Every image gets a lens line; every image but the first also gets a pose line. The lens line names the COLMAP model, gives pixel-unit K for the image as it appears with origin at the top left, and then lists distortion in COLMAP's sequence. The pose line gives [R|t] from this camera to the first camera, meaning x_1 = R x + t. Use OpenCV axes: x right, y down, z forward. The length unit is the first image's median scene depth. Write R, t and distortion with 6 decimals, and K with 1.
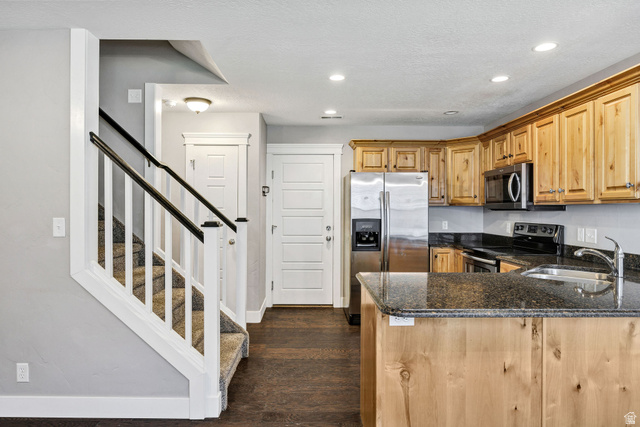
lens RADIAL K [[383.3, 0, 322.0], [0, 383.3, 212.1], [0, 0, 1]] dist [0.002103, 0.000684]
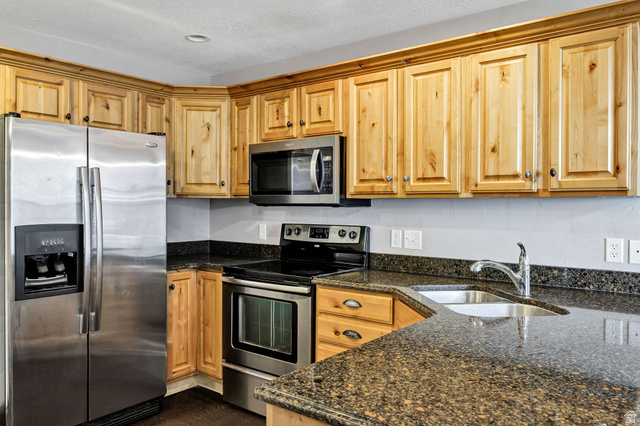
lens RADIAL K [[494.9, 0, 321.7], [0, 494.9, 206.3], [0, 0, 1]] dist [0.000322, -0.007500]
pose [[0.648458, -0.001810, 0.761248, -0.134806], [0.001097, 0.999998, 0.001443, -0.005117], [-0.761250, -0.000101, 0.648459, 0.423675]]
